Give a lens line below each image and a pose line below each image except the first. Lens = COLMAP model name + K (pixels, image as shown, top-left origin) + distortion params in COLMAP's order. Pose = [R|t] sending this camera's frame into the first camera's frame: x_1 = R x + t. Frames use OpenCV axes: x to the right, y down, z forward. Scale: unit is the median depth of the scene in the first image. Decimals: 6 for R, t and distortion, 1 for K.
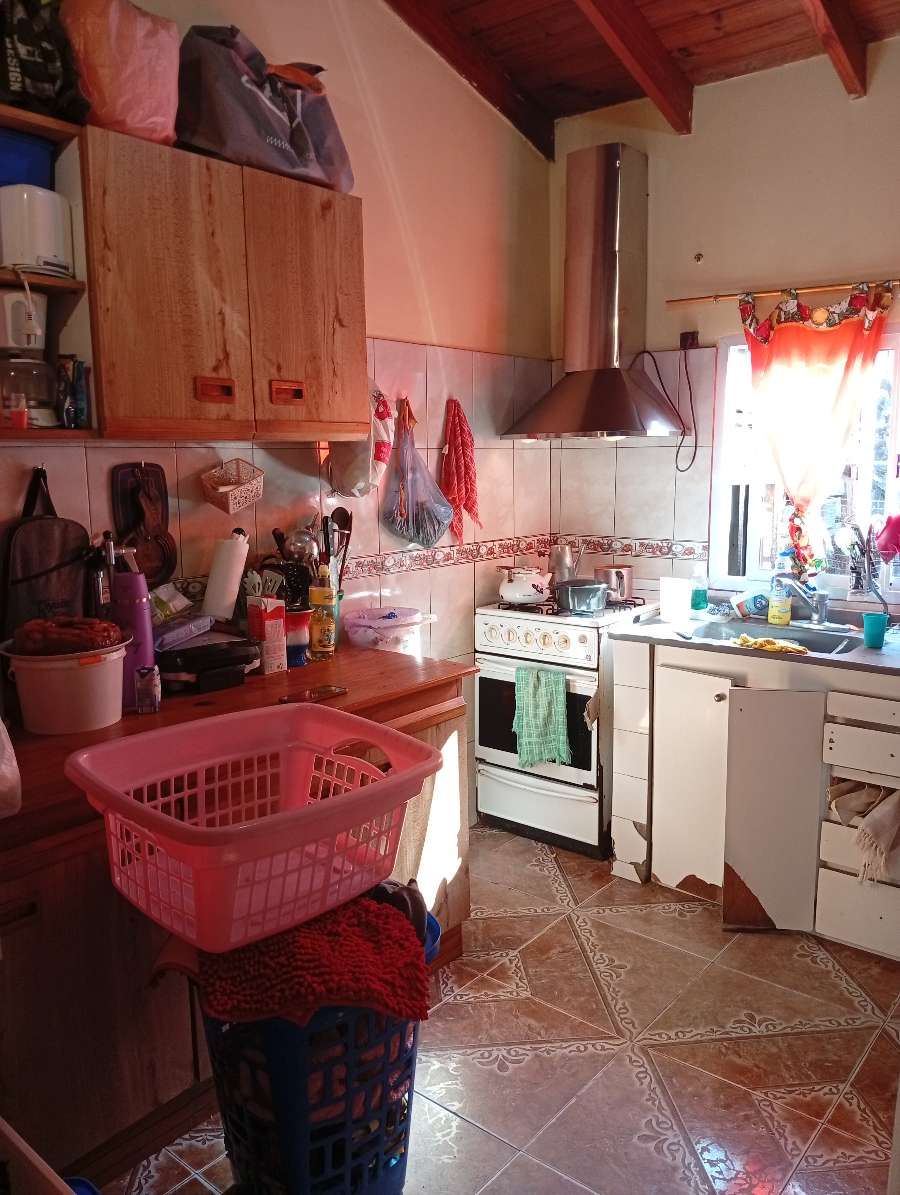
lens RADIAL K [[944.4, 0, 454.4], [0, 944.4, 596.0], [0, 0, 1]] dist [-0.025703, -0.005186]
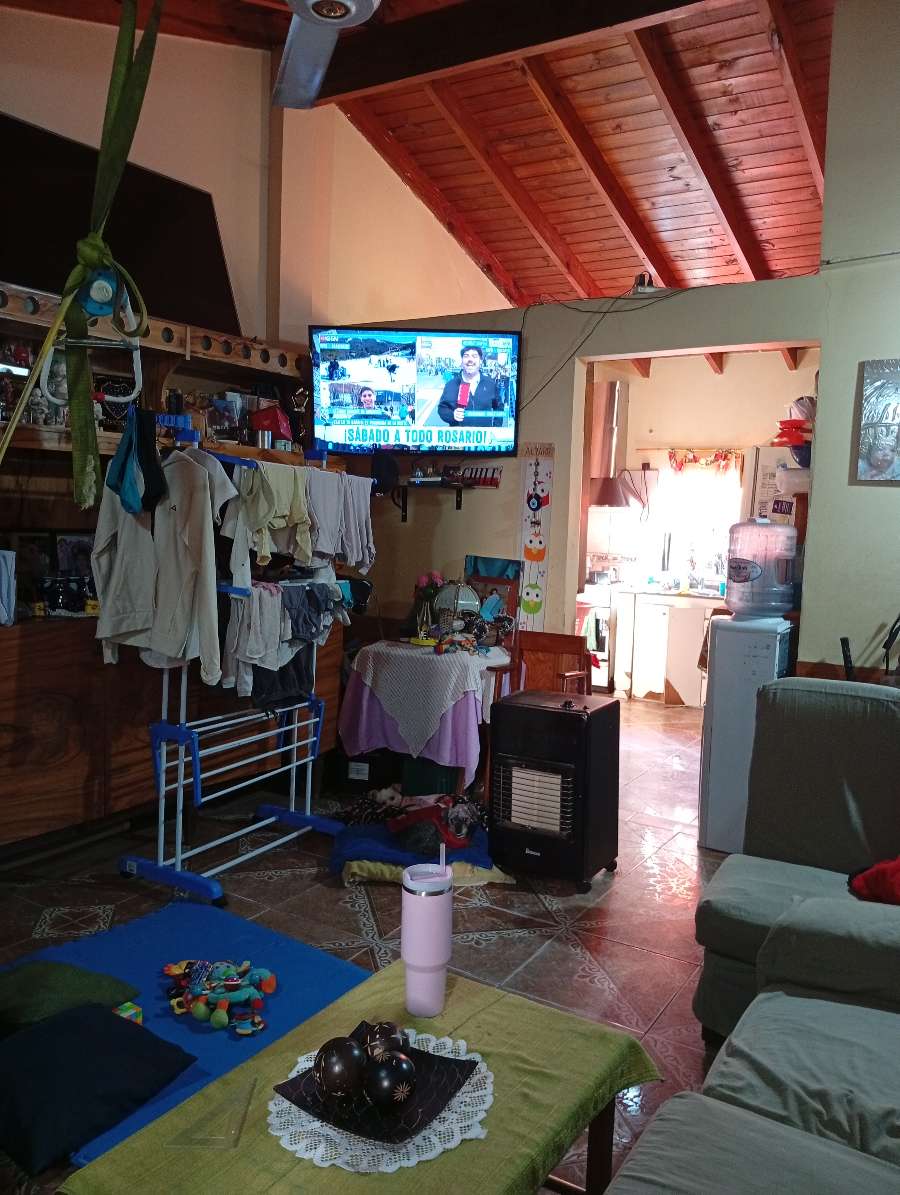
lens RADIAL K [[944.4, 0, 447.7], [0, 944.4, 598.4], [0, 0, 1]] dist [-0.025703, -0.005186]
pose [[0.992889, 0.026384, 0.116084, -0.494410], [-0.020356, 0.998397, -0.052811, 0.178636], [-0.117291, 0.050072, 0.991834, -1.212670]]
